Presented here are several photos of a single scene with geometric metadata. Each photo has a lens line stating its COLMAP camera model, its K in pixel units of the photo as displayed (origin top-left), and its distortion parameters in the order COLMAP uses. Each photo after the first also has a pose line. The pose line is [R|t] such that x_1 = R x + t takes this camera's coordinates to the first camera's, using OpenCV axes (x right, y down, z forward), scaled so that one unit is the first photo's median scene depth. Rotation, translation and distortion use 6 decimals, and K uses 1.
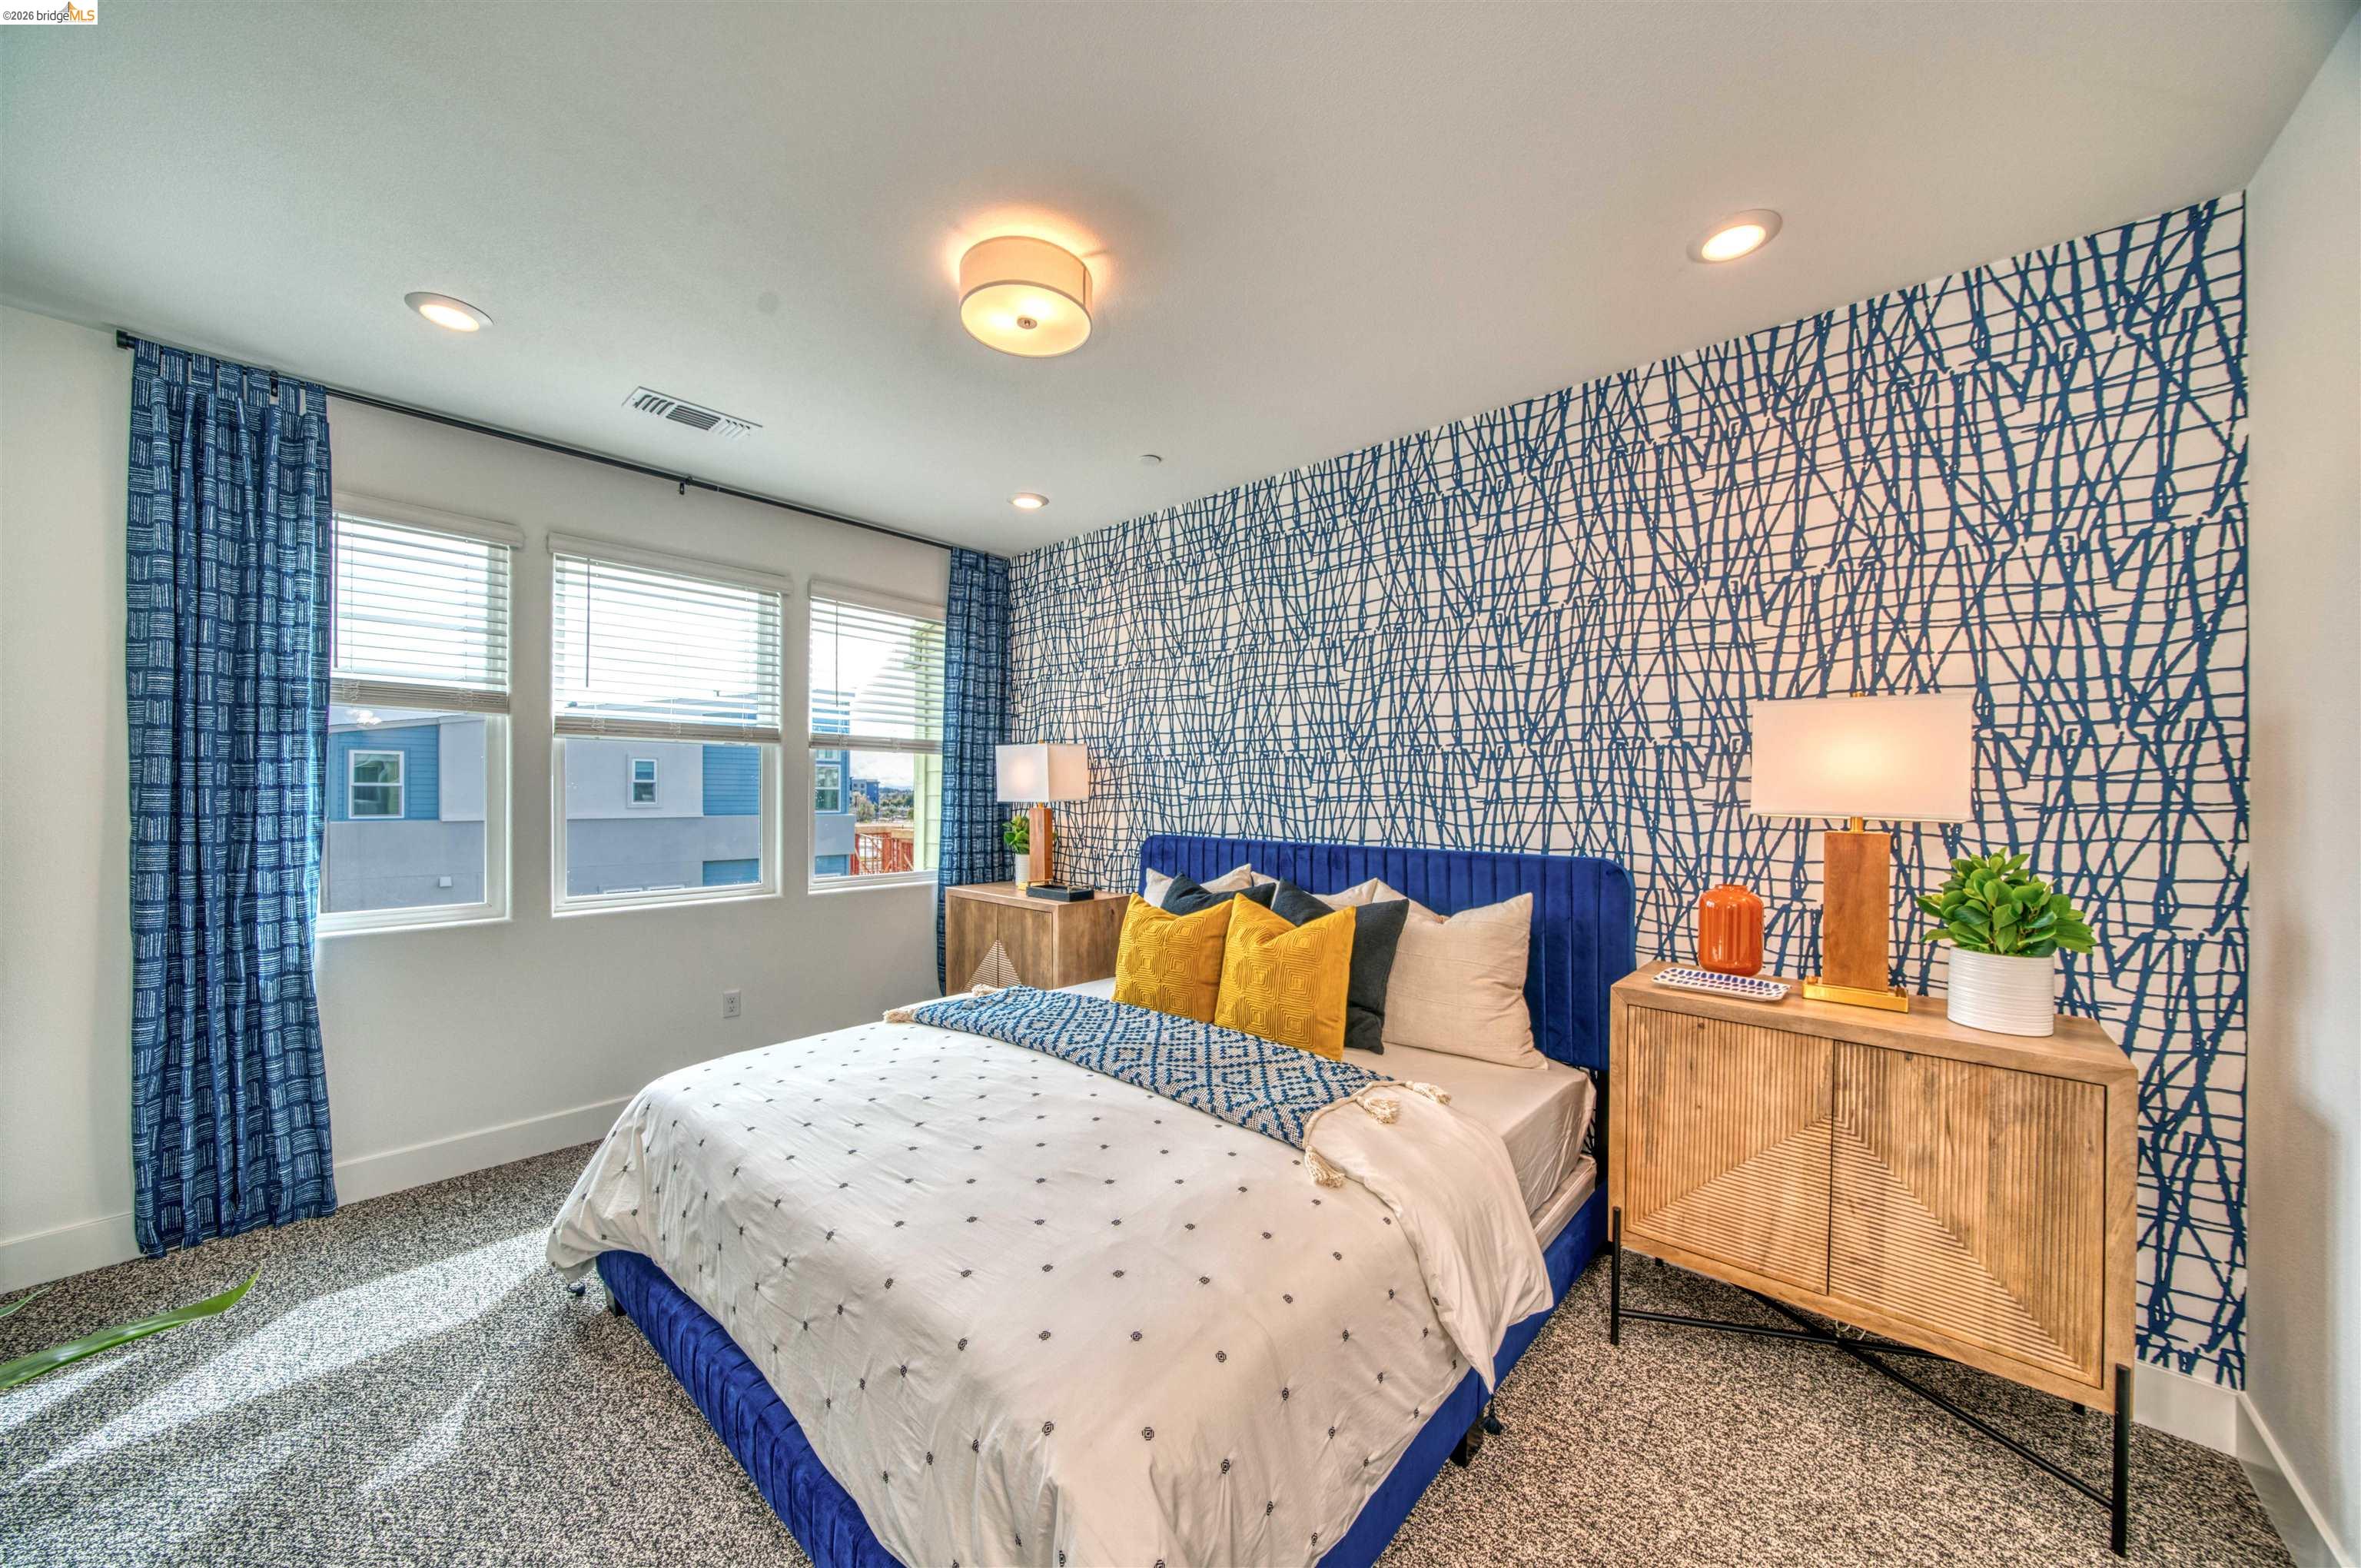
lens RADIAL K [[799.3, 0, 1184.1], [0, 799.3, 806.3], [0, 0, 1]] dist [-0.030872, 0.000135]
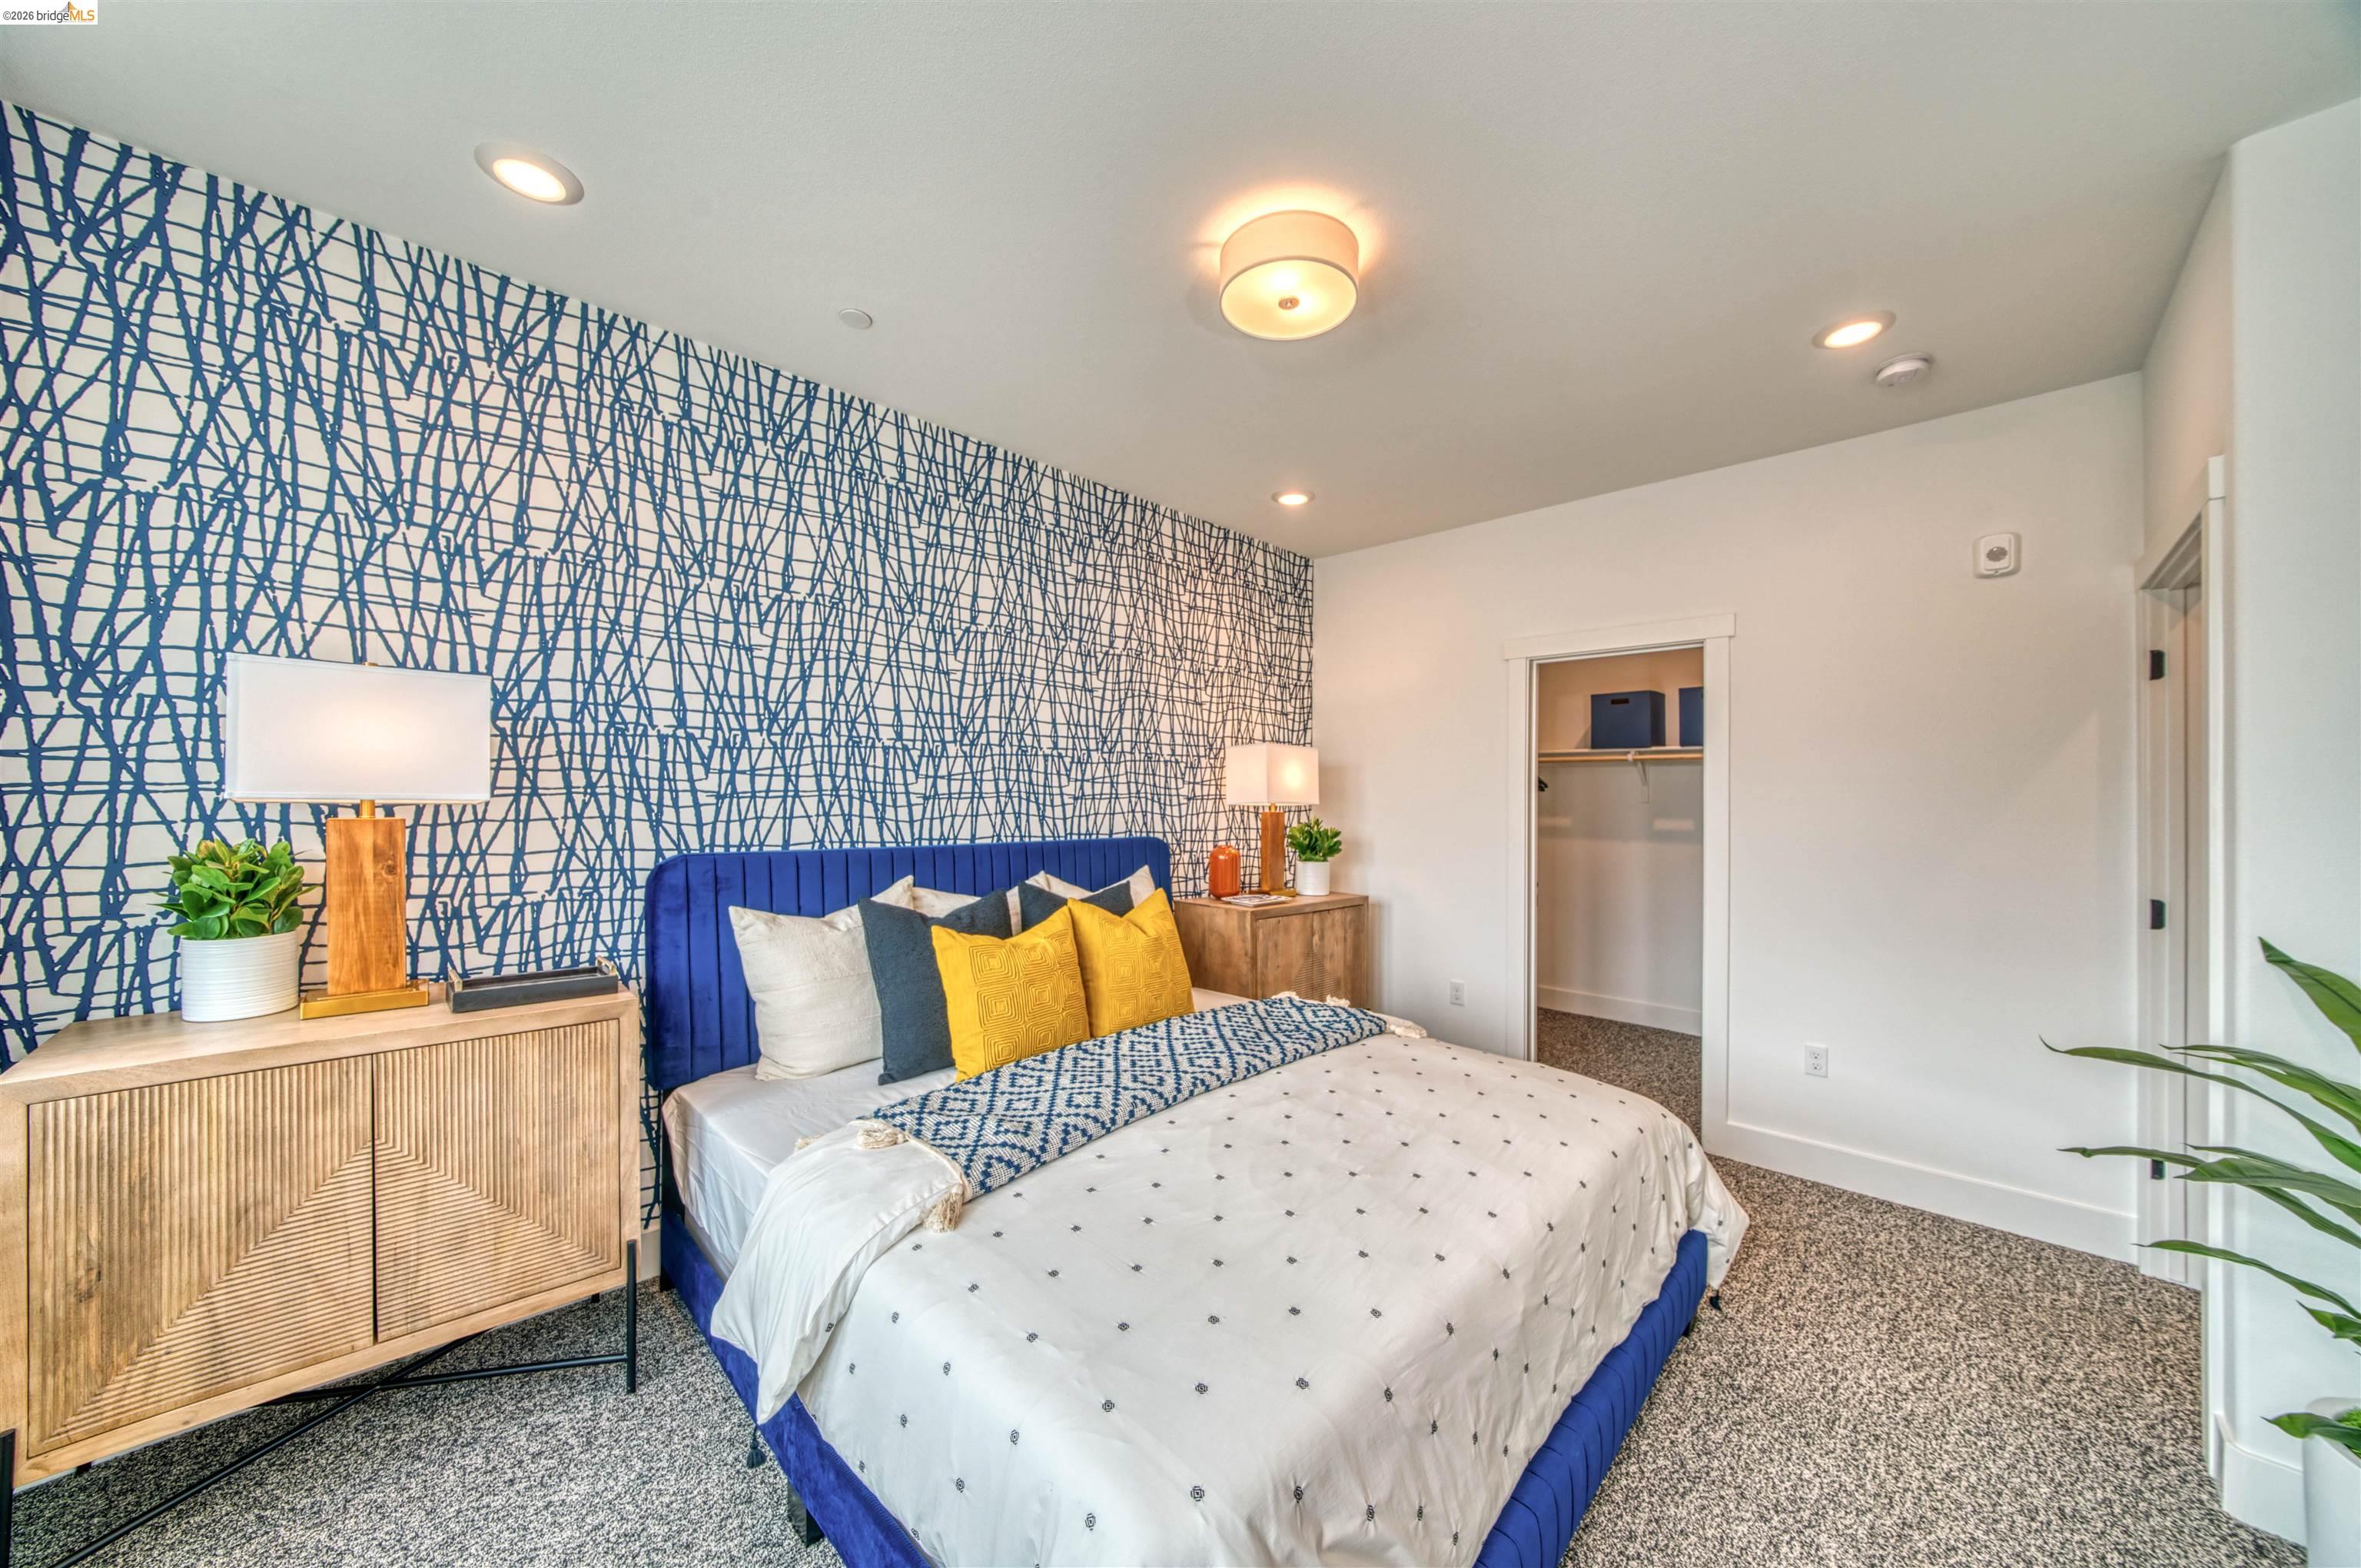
lens RADIAL K [[837.8, 0, 1180.5], [0, 837.8, 784.0], [0, 0, 1]] dist [-0.021866, -0.000015]
pose [[0.041334, 0.006353, 0.999125, -0.530462], [0.004504, 0.999968, -0.006545, -0.010631], [-0.999135, 0.004771, 0.041304, 0.472771]]
